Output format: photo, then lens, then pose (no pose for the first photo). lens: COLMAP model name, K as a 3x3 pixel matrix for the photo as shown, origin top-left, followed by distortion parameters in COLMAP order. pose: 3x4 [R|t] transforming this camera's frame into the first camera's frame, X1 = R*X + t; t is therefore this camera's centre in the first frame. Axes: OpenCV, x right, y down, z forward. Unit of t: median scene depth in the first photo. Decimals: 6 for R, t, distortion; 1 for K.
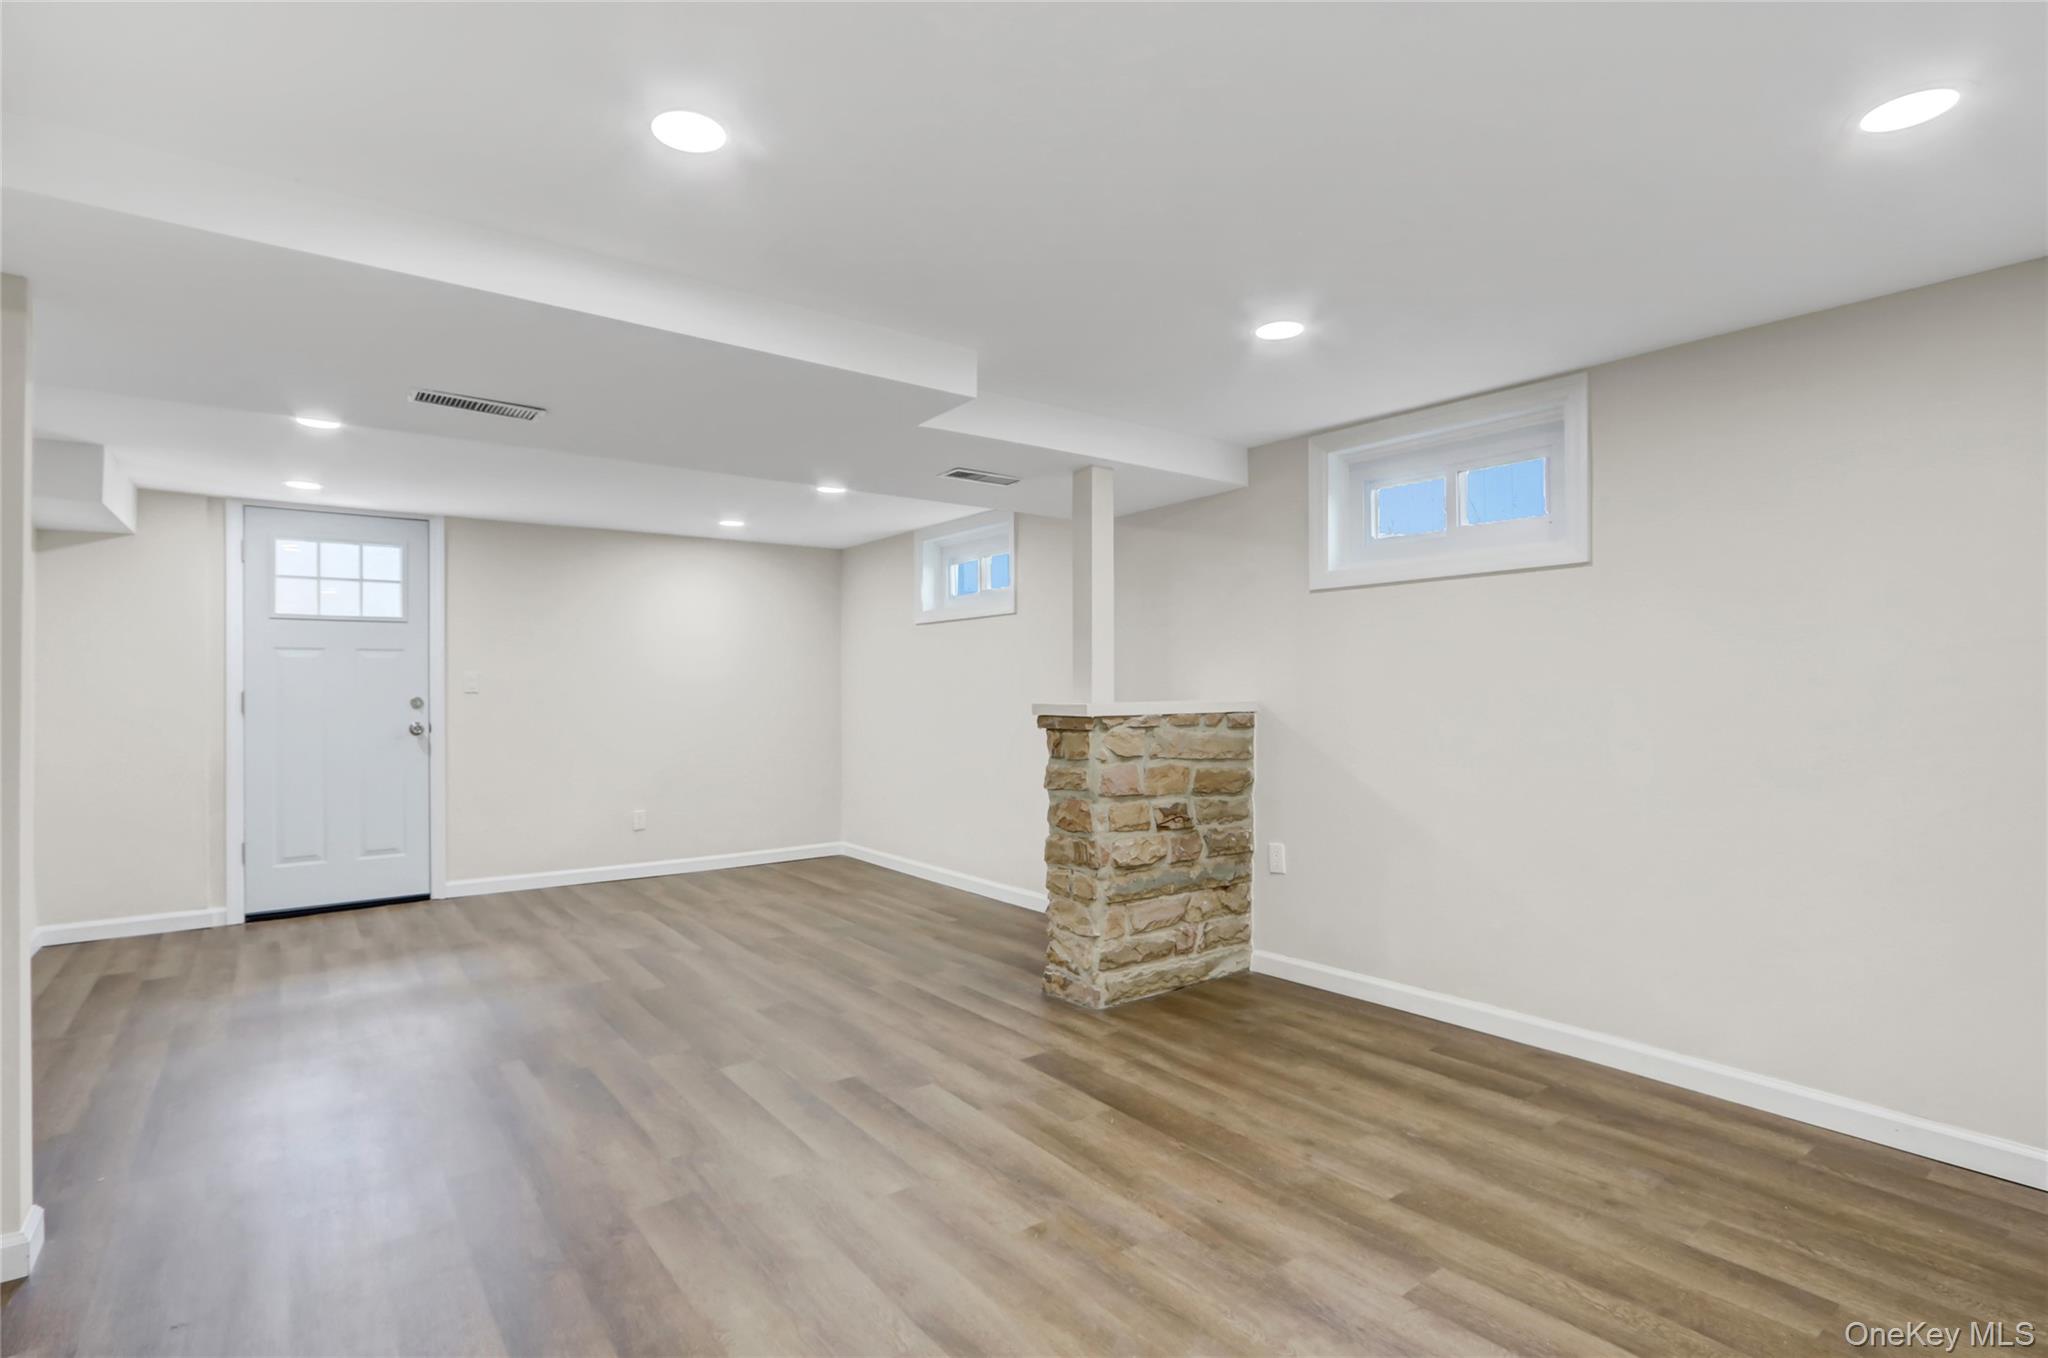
lens RADIAL K [[987.7, 0, 985.7], [0, 987.7, 683.1], [0, 0, 1]] dist [-0.011634, -0.000111]
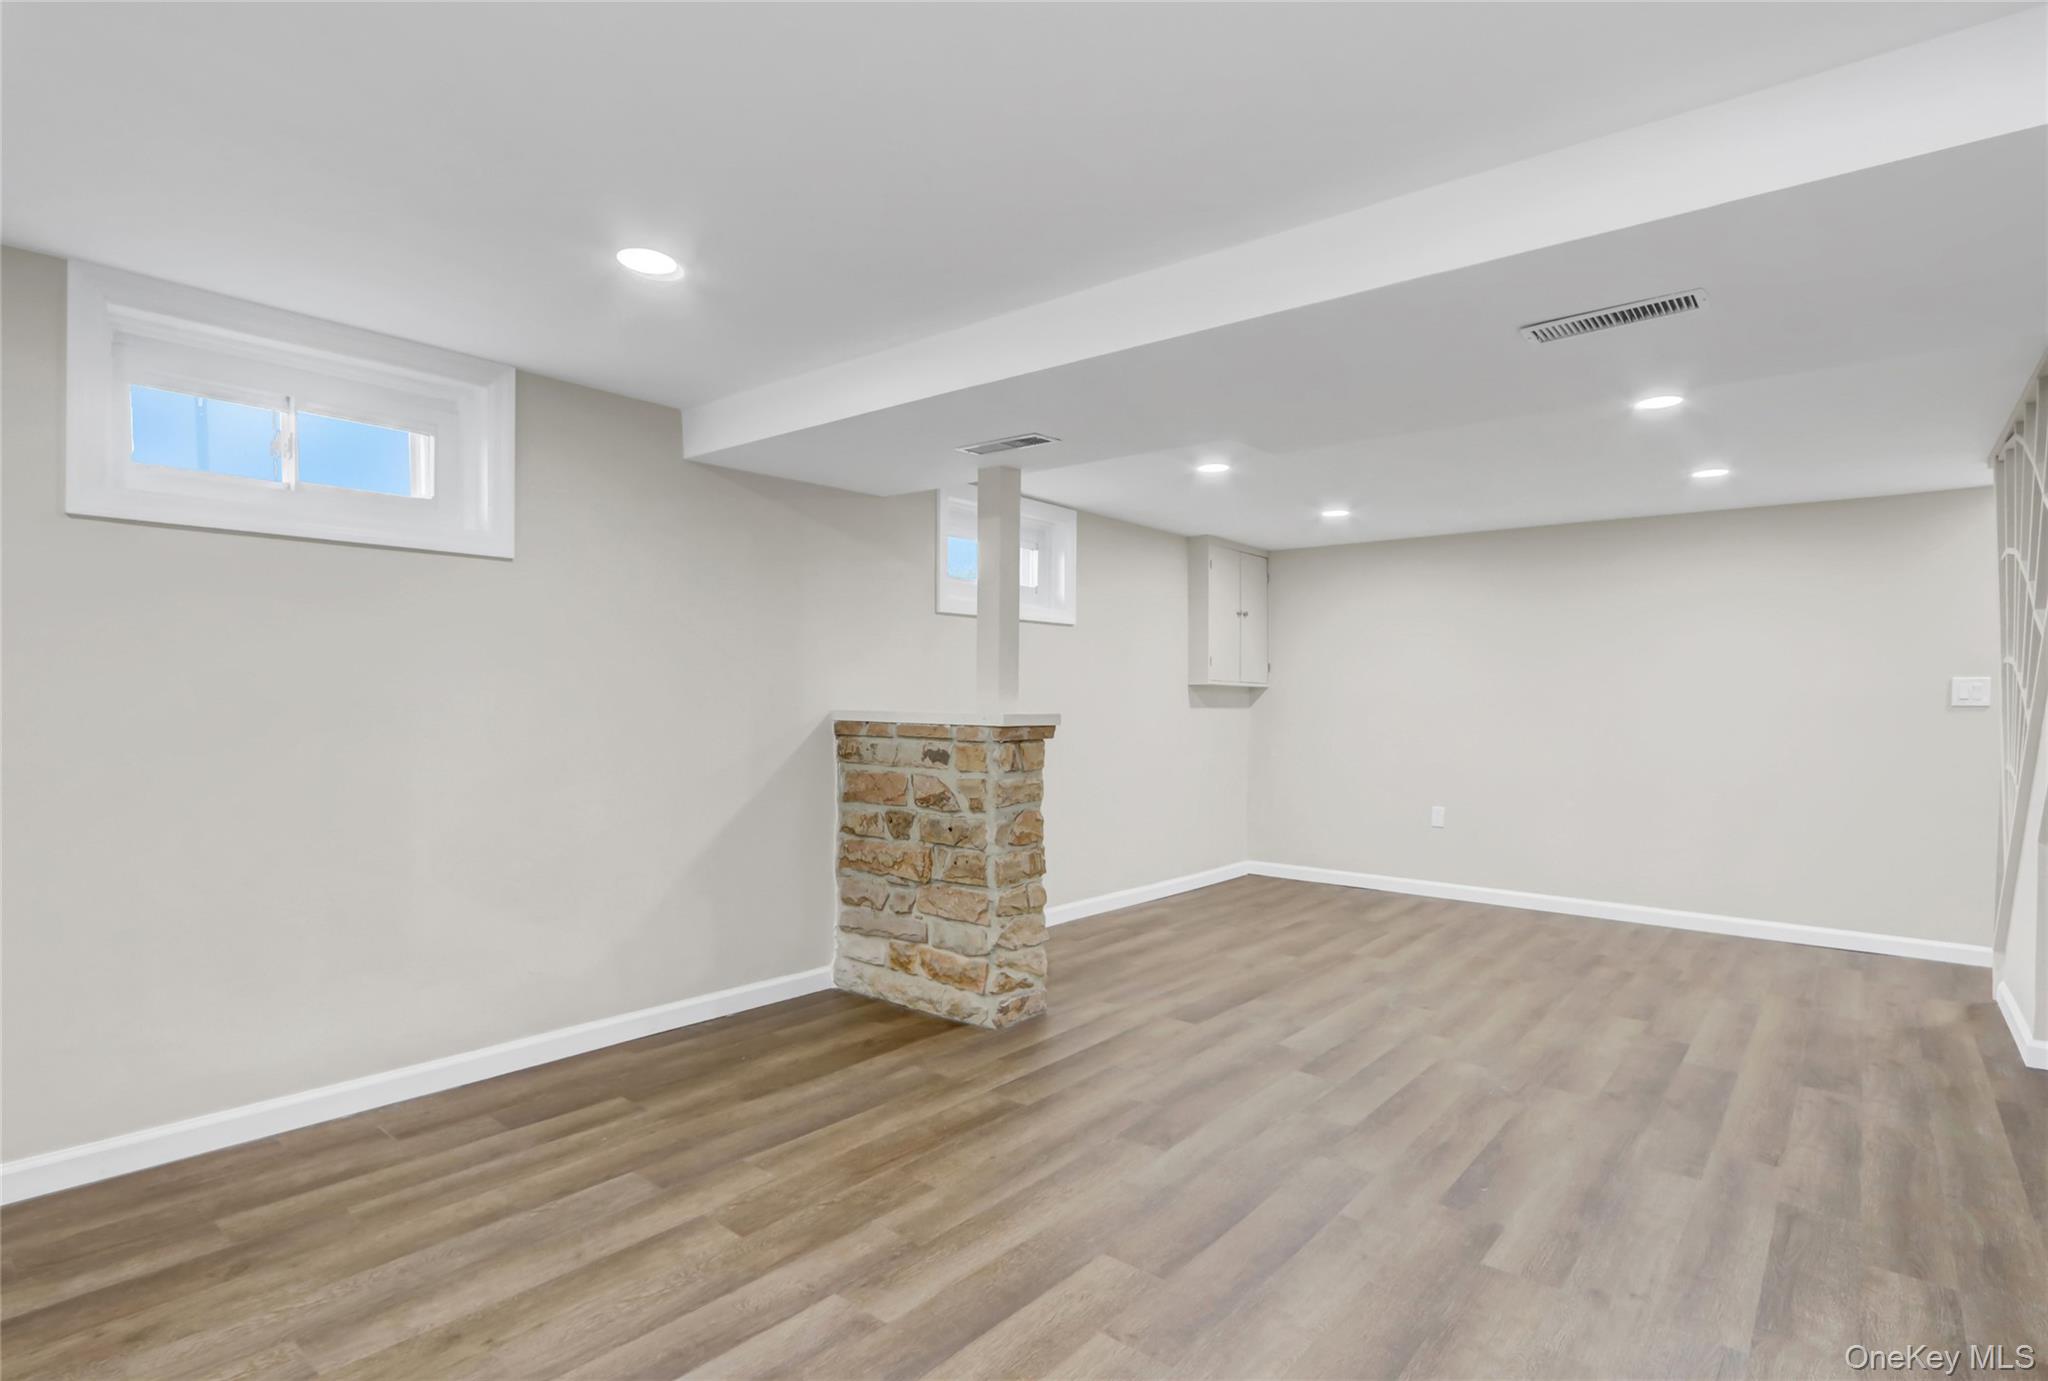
lens RADIAL K [[1053.4, 0, 1026.9], [0, 1053.4, 714.2], [0, 0, 1]] dist [-0.001075, 0.000236]
pose [[-0.267913, -0.007699, 0.963412, -1.058543], [-0.016231, 0.999862, 0.003476, 0.020383], [-0.963306, -0.014706, -0.268001, 1.479956]]
